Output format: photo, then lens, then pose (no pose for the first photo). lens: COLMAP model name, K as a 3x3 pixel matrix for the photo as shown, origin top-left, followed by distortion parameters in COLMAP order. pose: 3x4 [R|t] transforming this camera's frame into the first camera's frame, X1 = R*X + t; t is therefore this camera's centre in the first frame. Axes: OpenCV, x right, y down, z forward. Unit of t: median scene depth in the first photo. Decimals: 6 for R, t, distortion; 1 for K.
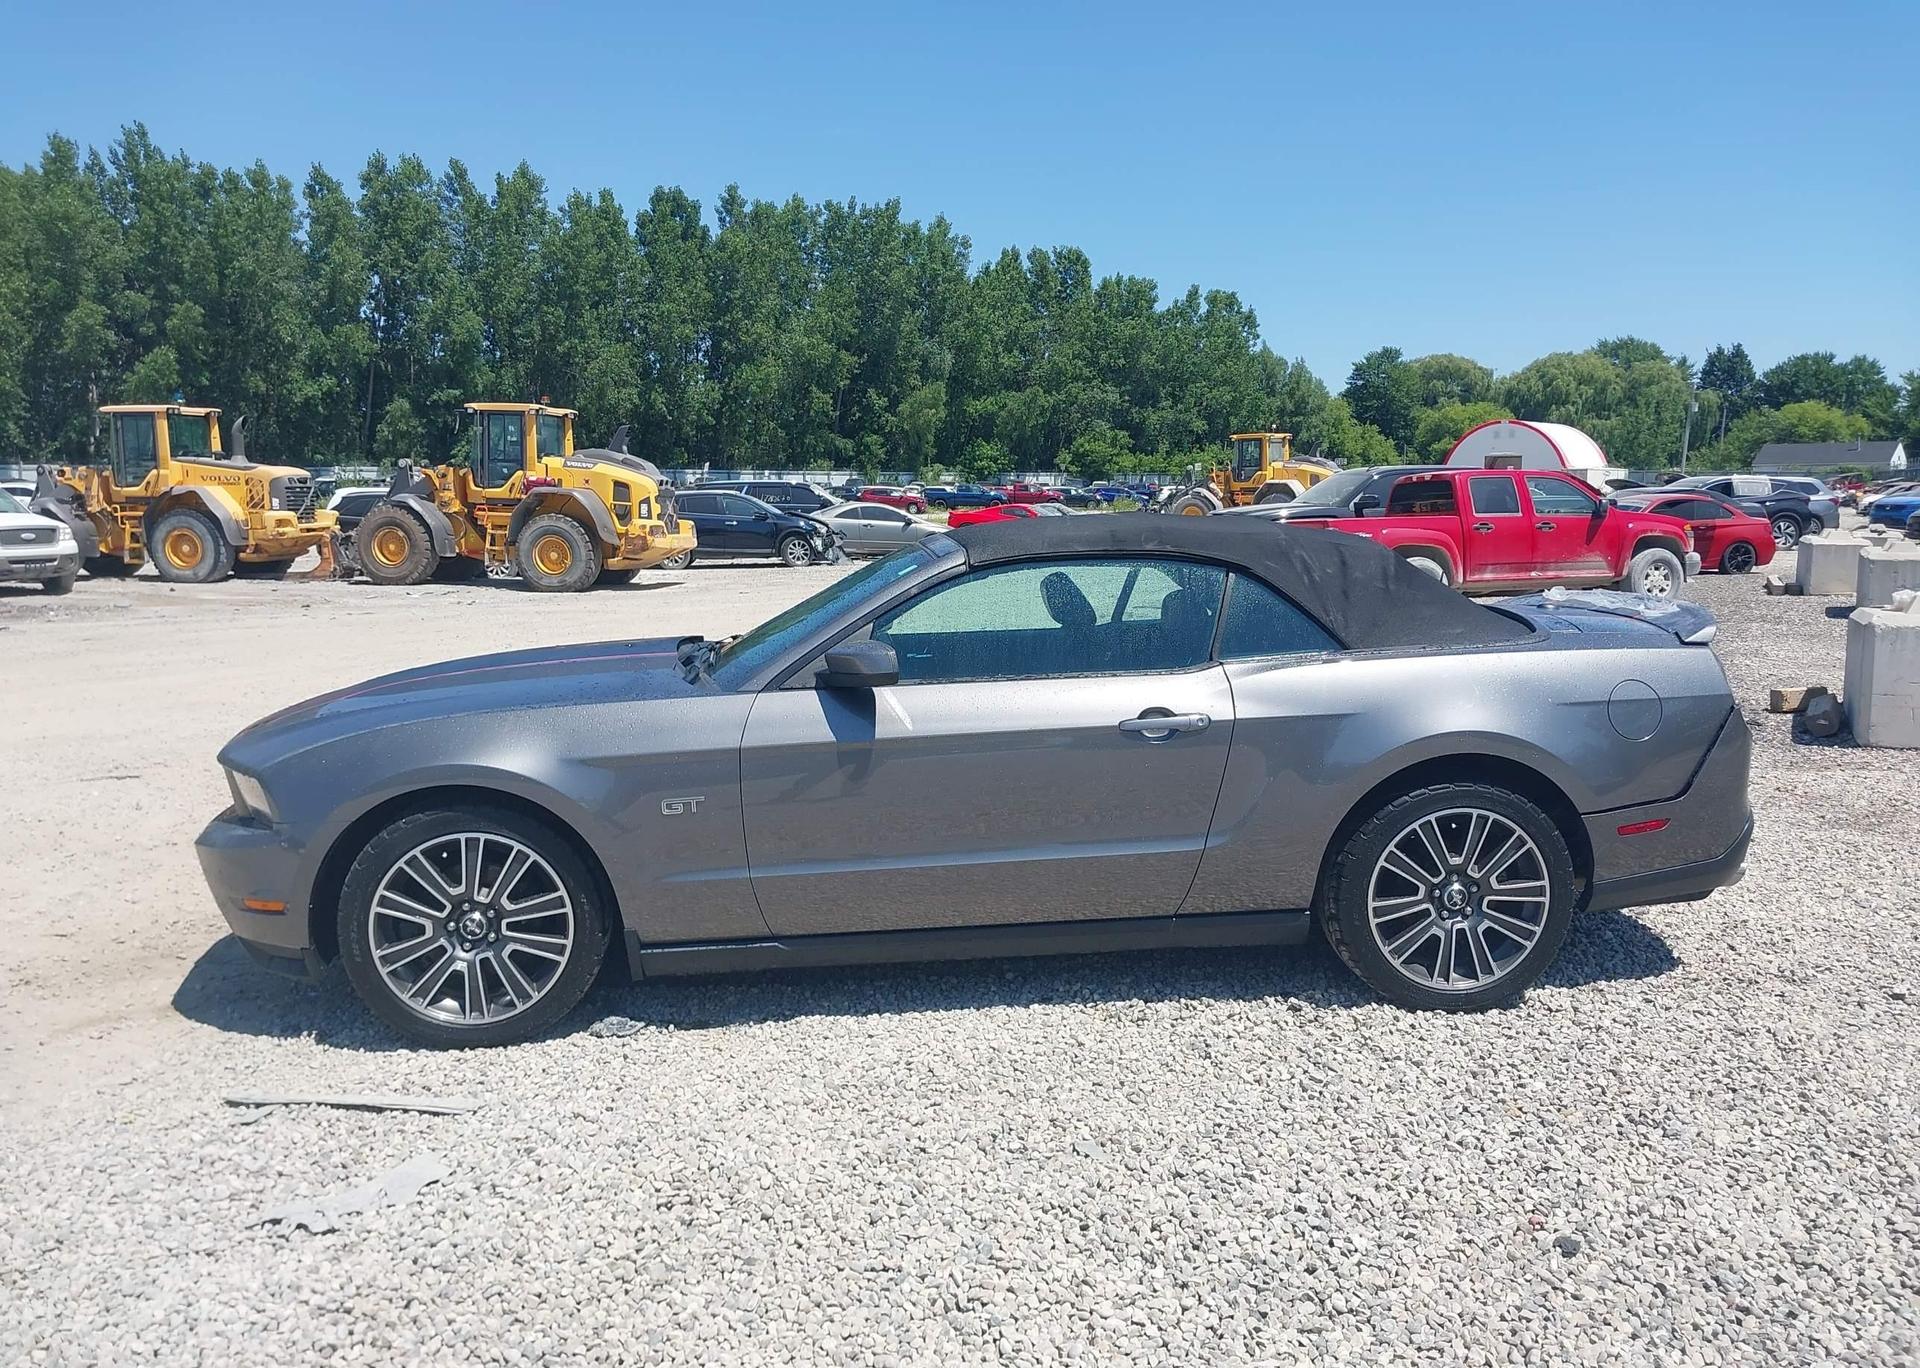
lens RADIAL K [[1513.2, 0, 984.3], [0, 1513.2, 690.5], [0, 0, 1]] dist [0.013511, -0.024607]
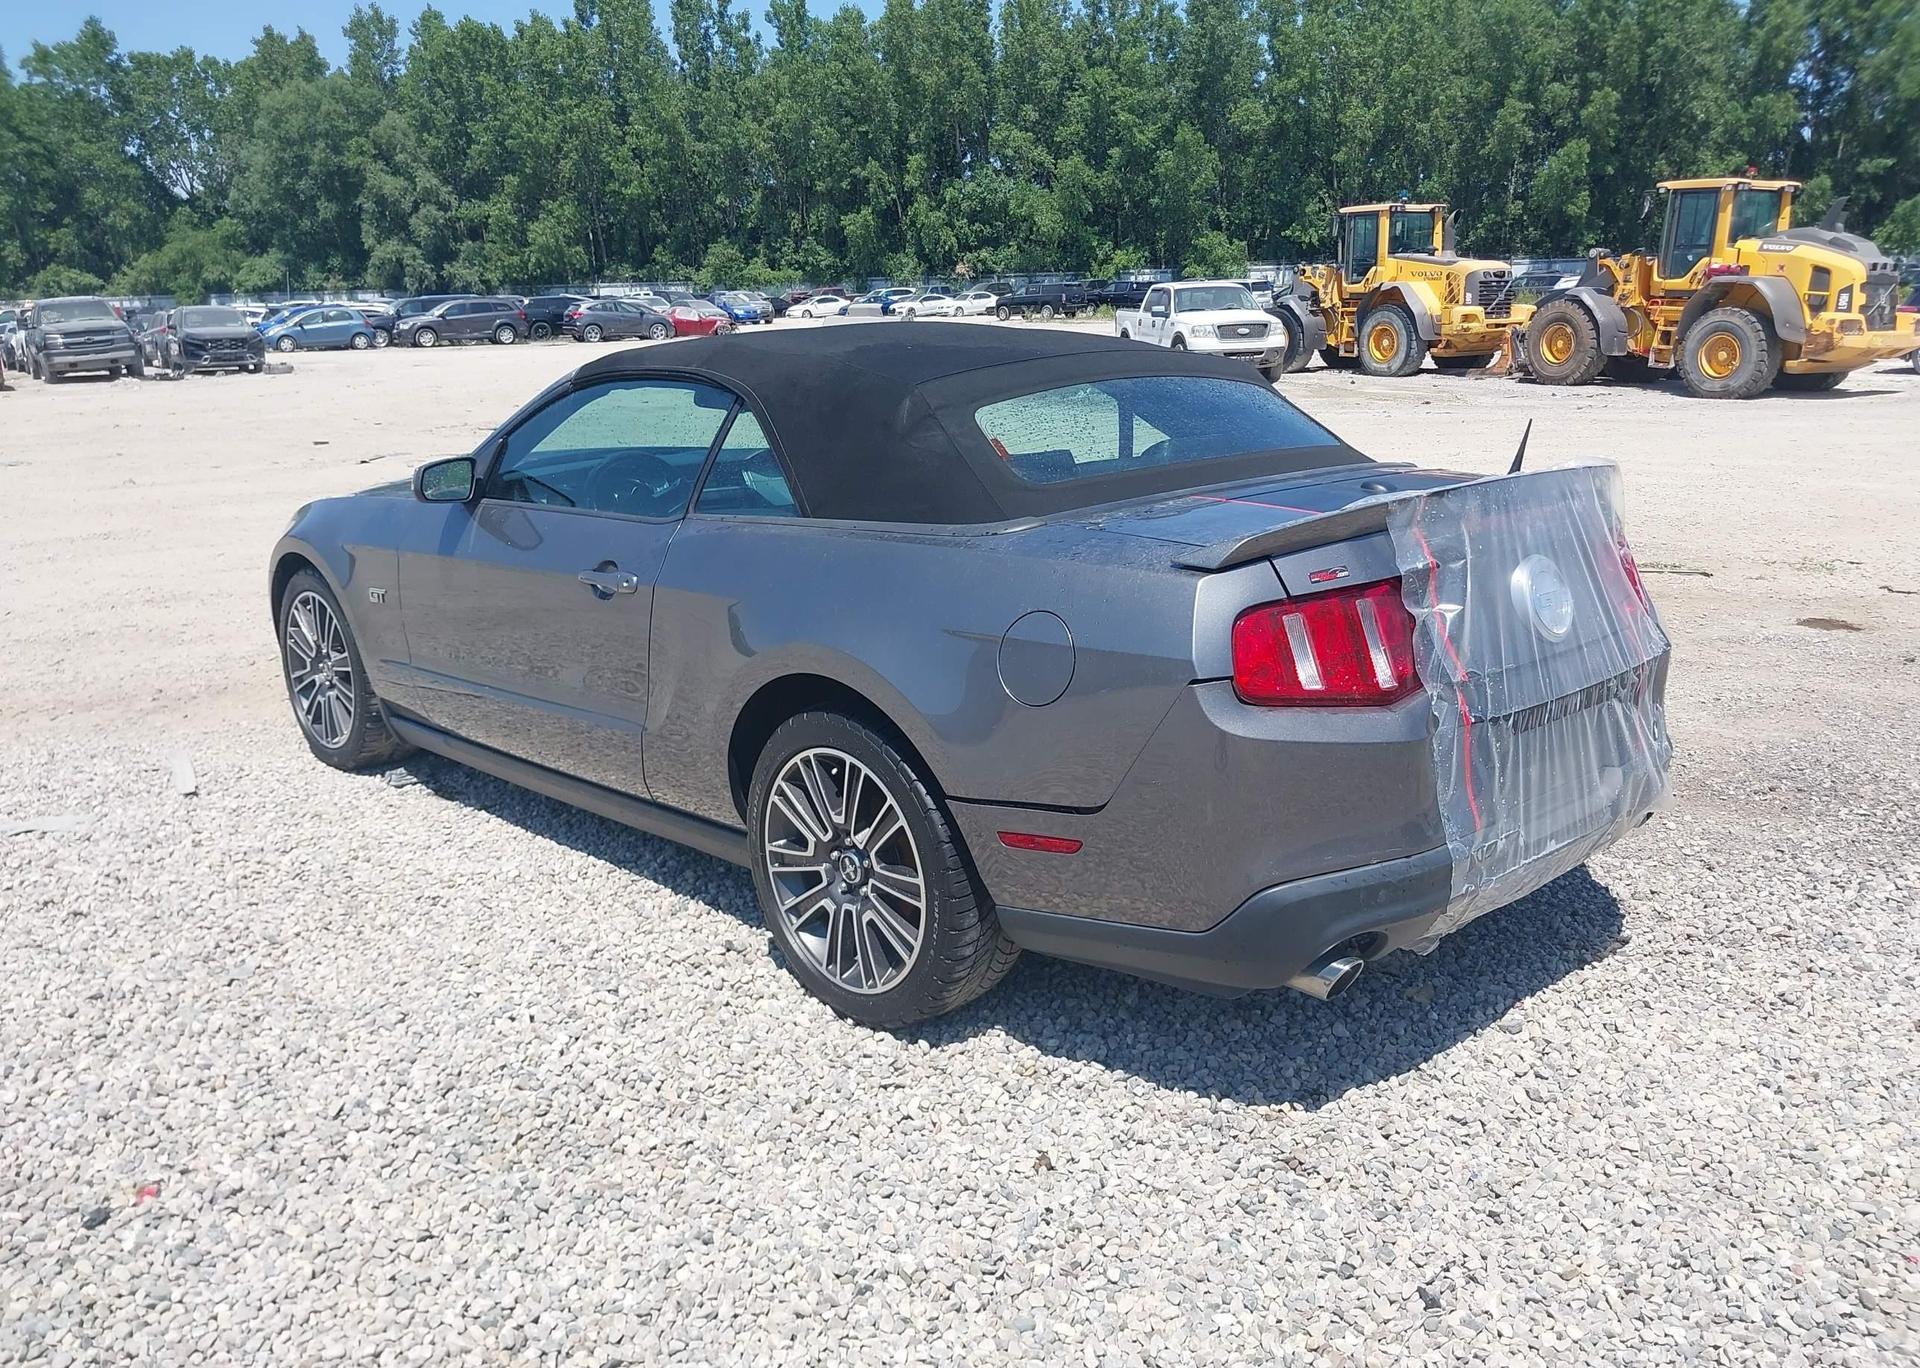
lens RADIAL K [[1513.2, 0, 953.1], [0, 1513.2, 687.6], [0, 0, 1]] dist [0.013511, -0.024607]
pose [[0.635009, 0.180651, -0.751085, 0.092182], [-0.080492, 0.982453, 0.168247, -0.008148], [0.768300, -0.046382, 0.638408, 0.059734]]
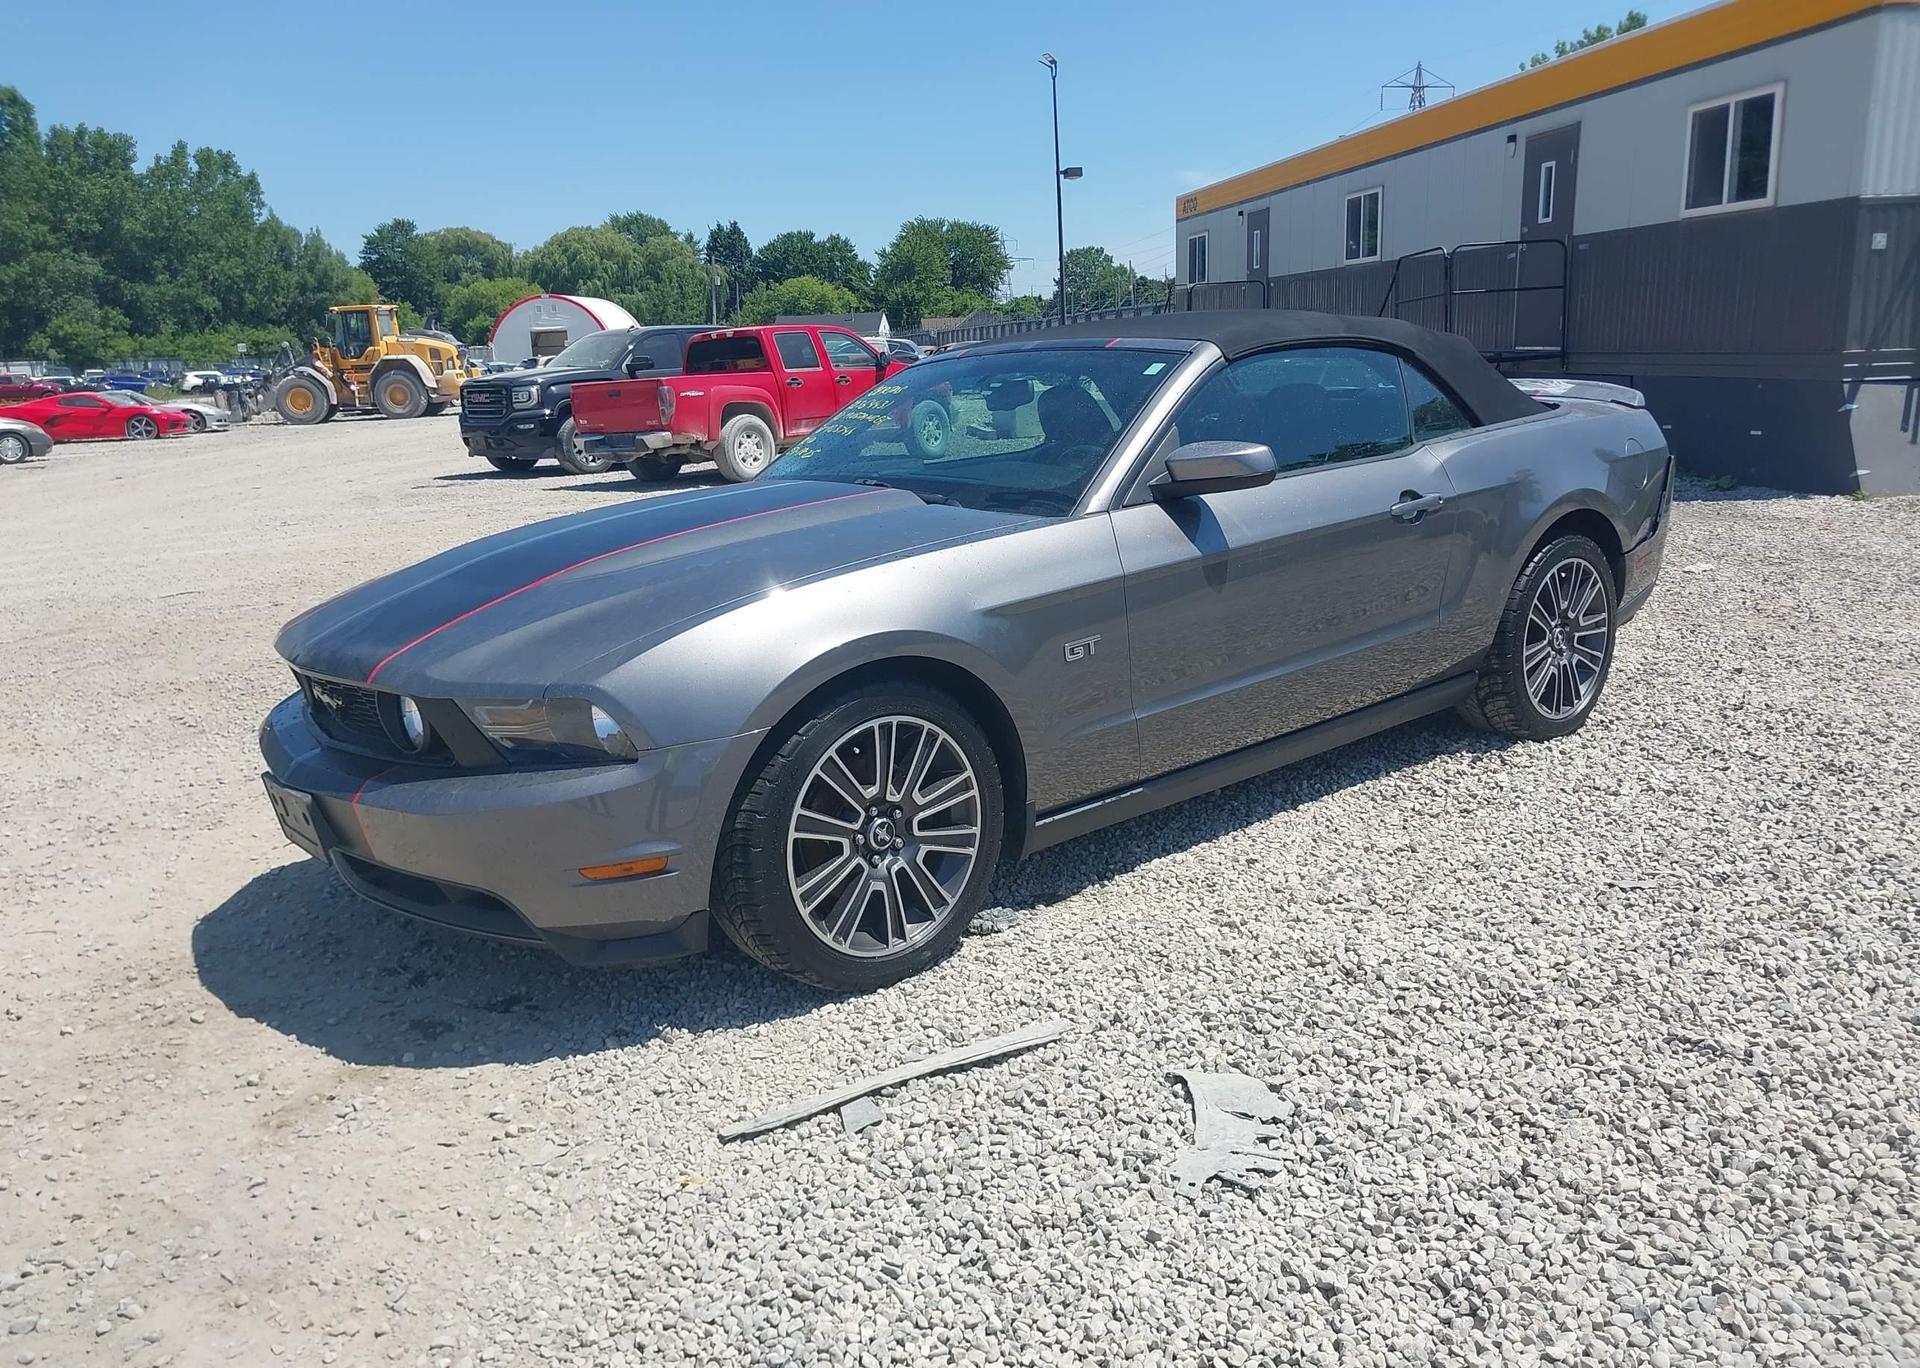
lens RADIAL K [[1513.2, 0, 971.3], [0, 1513.2, 680.3], [0, 0, 1]] dist [0.013511, -0.024607]
pose [[0.809638, -0.151245, 0.567108, -0.074523], [0.111211, 0.988256, 0.104792, -0.000293], [-0.576297, -0.021775, 0.816950, 0.032720]]
